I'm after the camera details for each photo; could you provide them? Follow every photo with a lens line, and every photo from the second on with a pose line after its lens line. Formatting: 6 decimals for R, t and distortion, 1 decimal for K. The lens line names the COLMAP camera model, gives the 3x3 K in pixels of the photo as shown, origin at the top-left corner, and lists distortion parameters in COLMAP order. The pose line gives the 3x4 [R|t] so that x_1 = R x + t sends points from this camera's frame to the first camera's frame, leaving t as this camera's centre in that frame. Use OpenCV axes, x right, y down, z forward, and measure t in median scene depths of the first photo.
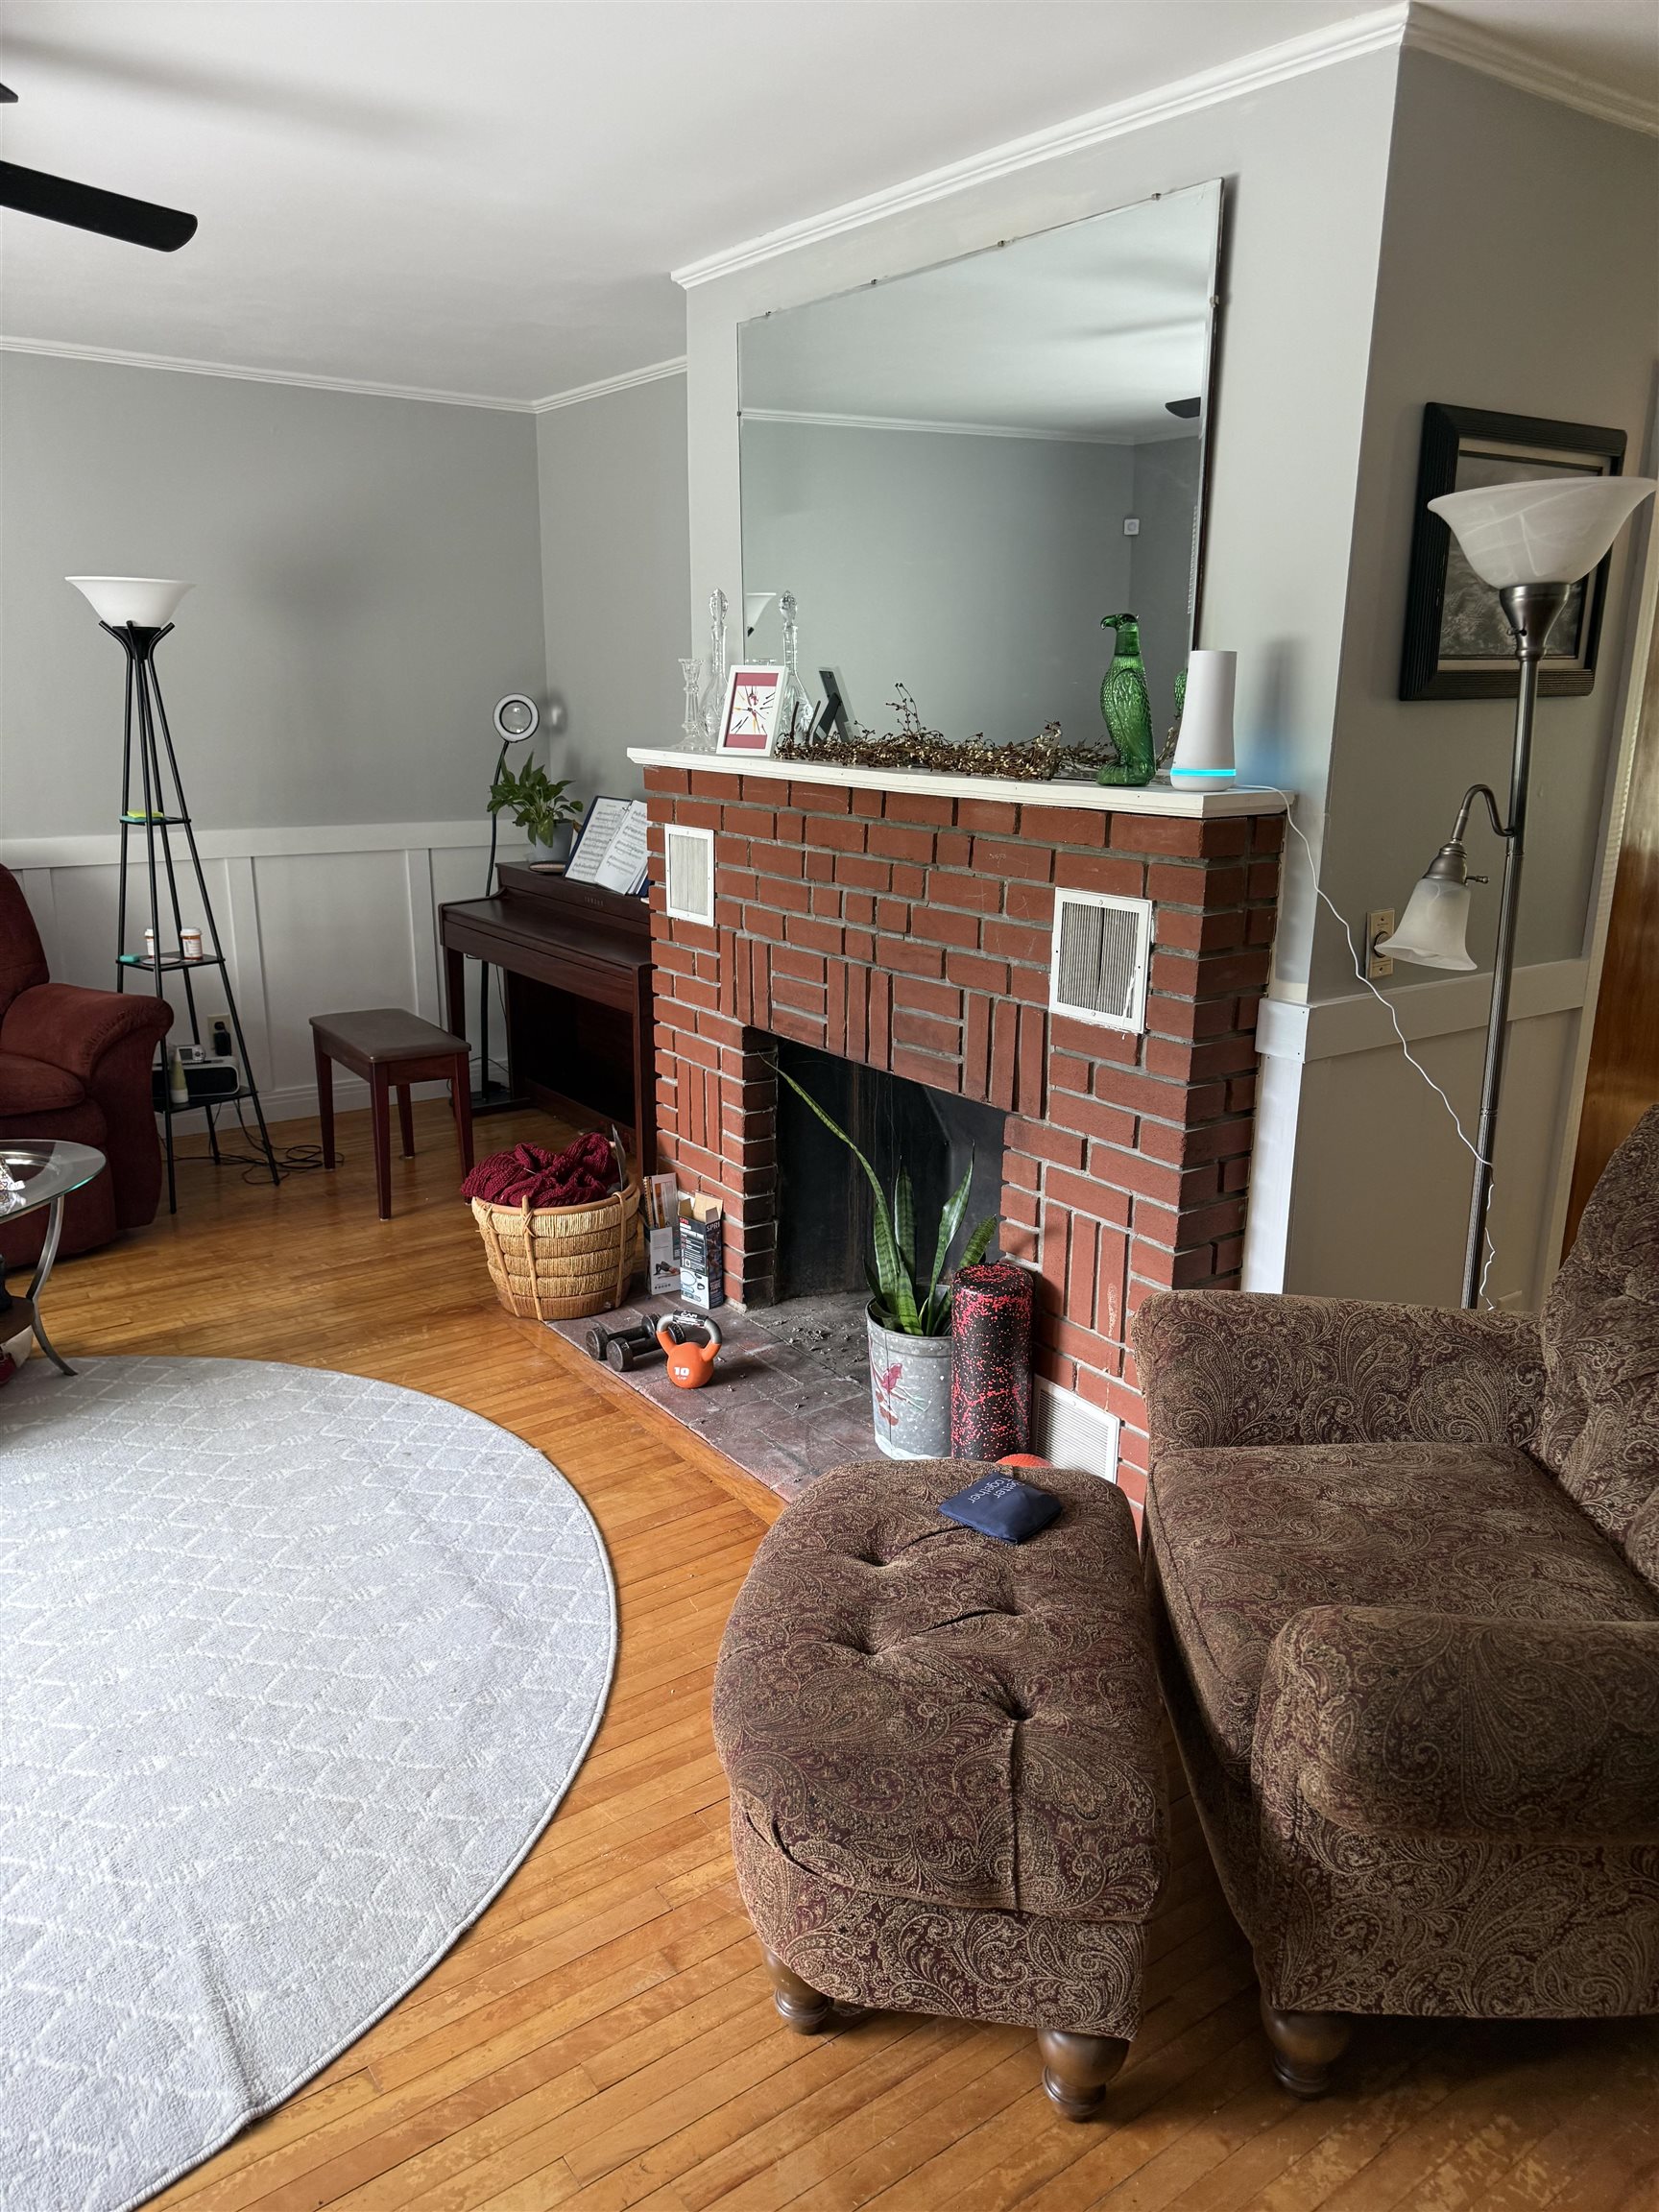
lens RADIAL K [[1561.3, 0, 824.1], [0, 1561.3, 1127.4], [0, 0, 1]] dist [0.086285, -0.113668]
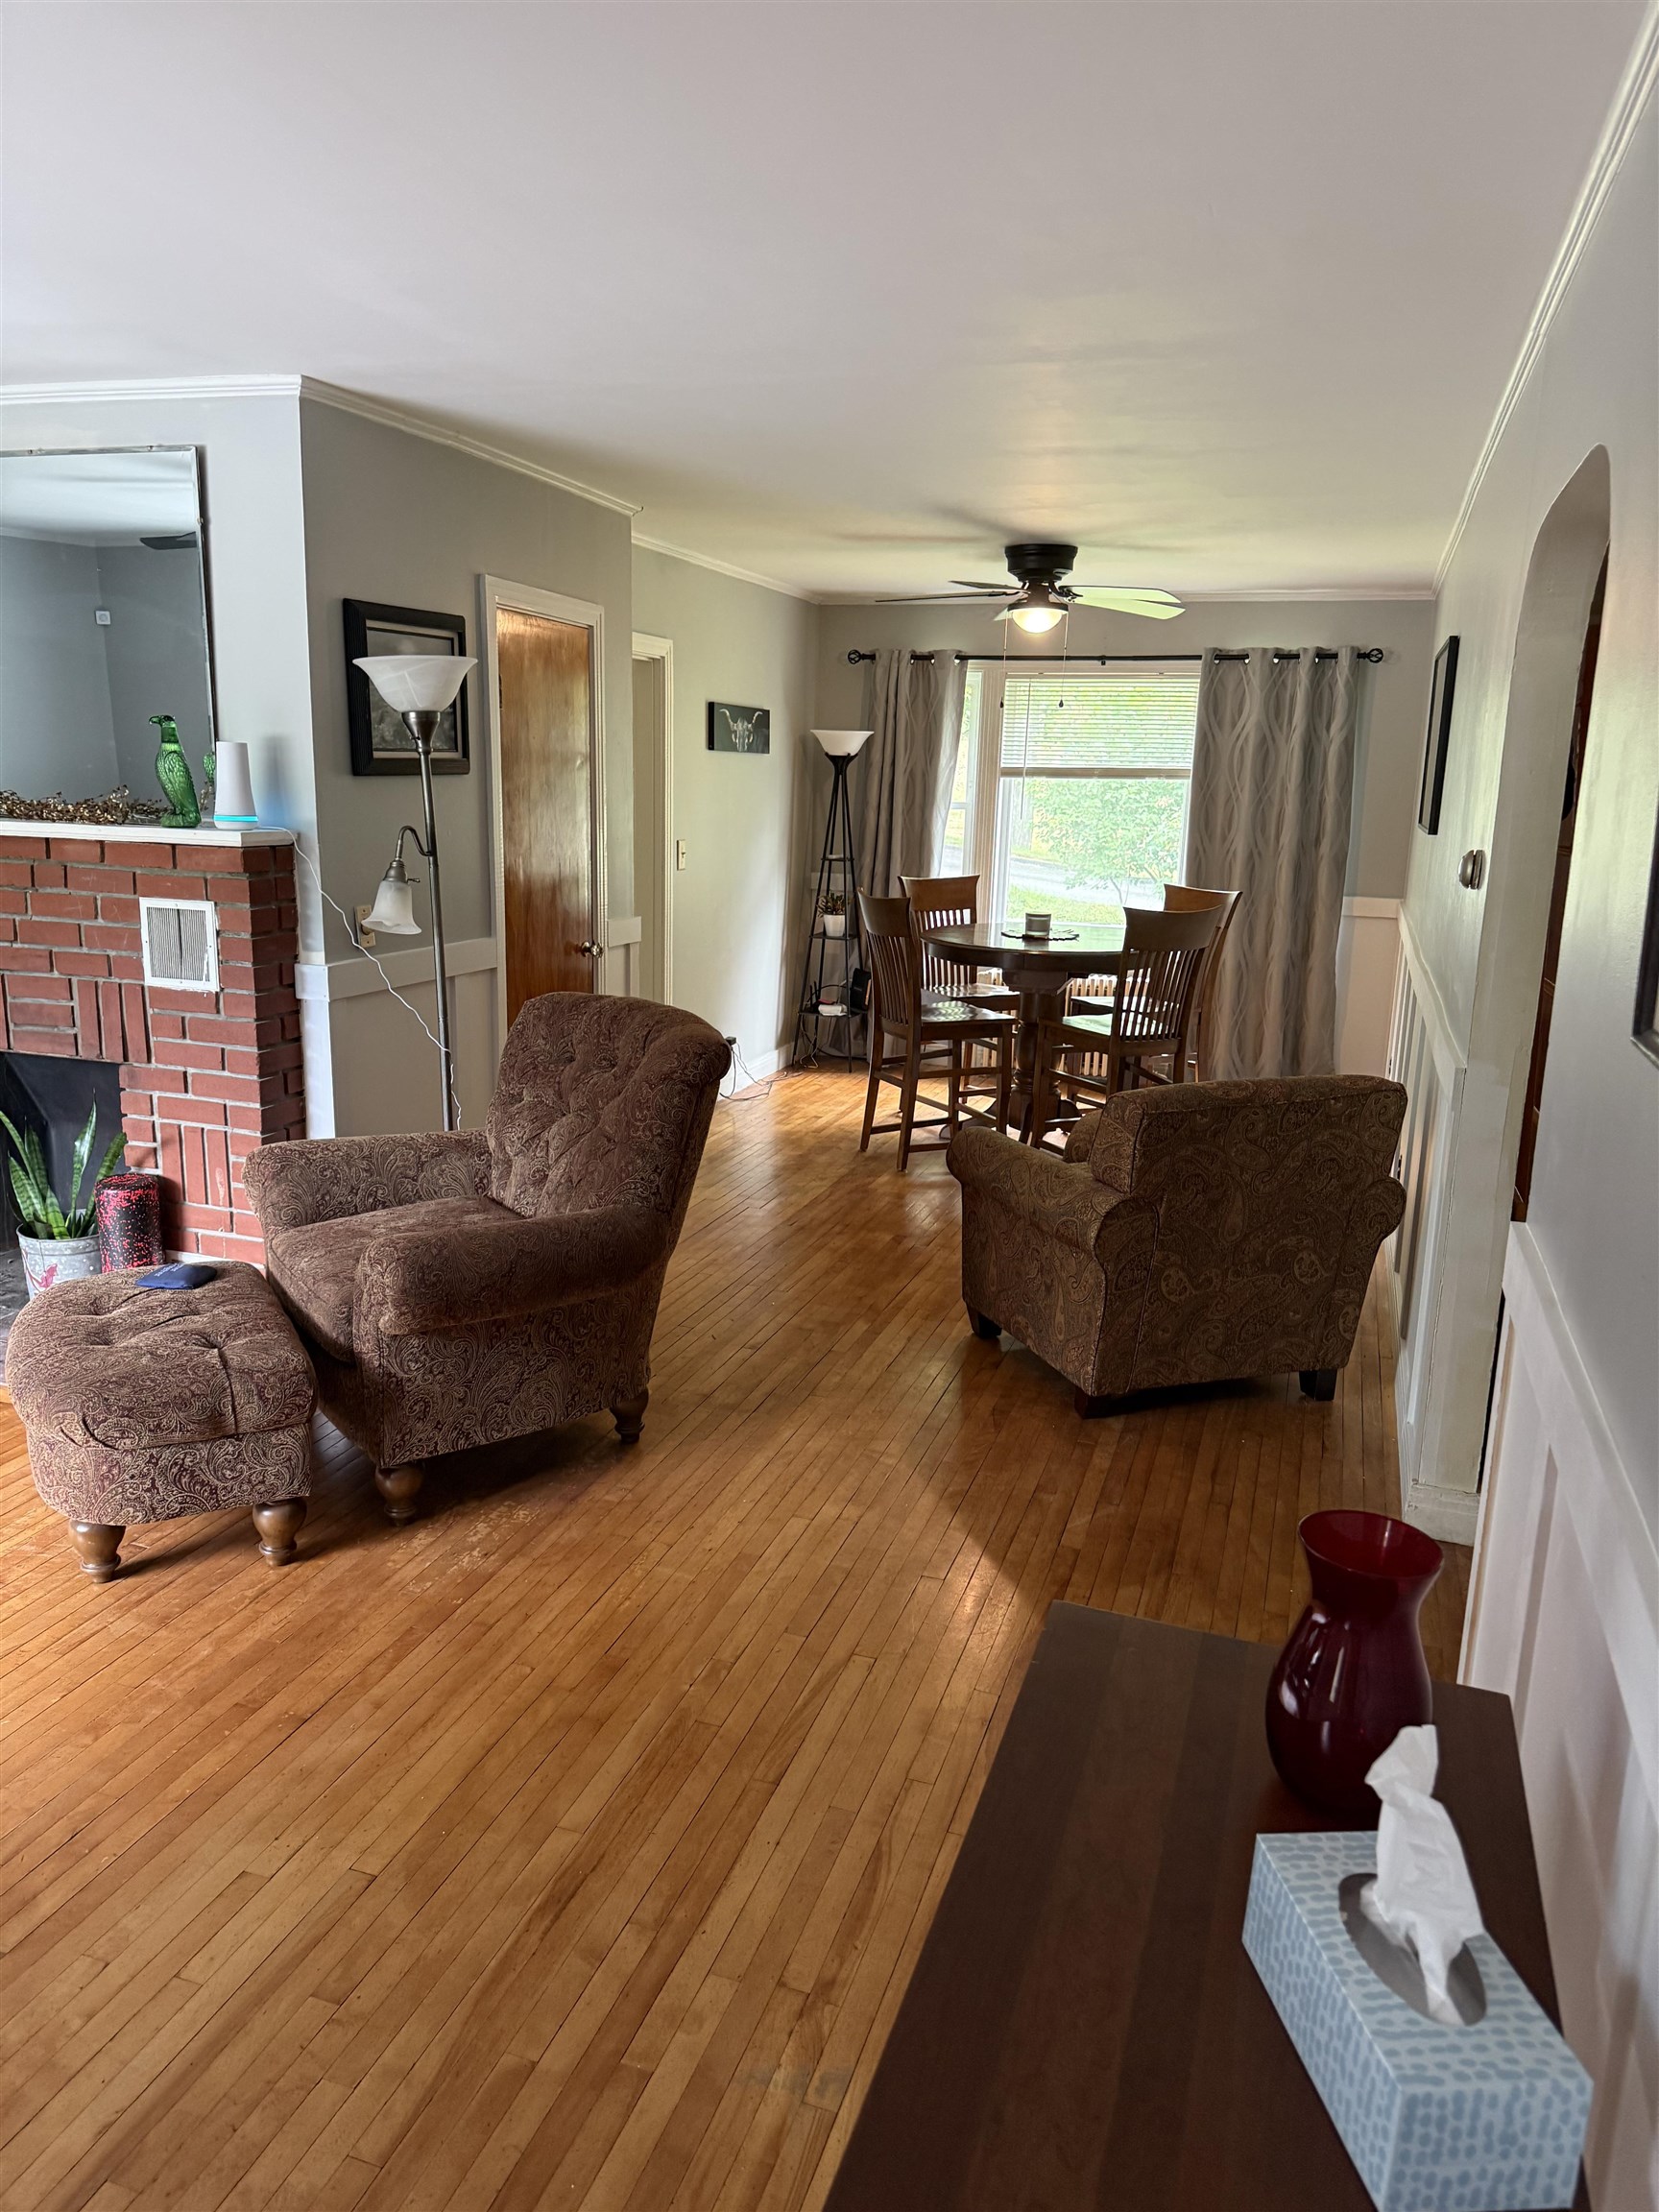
lens RADIAL K [[1522.2, 0, 829.5], [0, 1522.2, 1106.0], [0, 0, 1]] dist [0.094875, -0.183937]
pose [[0.810072, -0.115029, 0.574936, -0.186433], [0.142210, 0.989834, -0.002331, 0.138763], [-0.568823, 0.083650, 0.818195, -0.539411]]
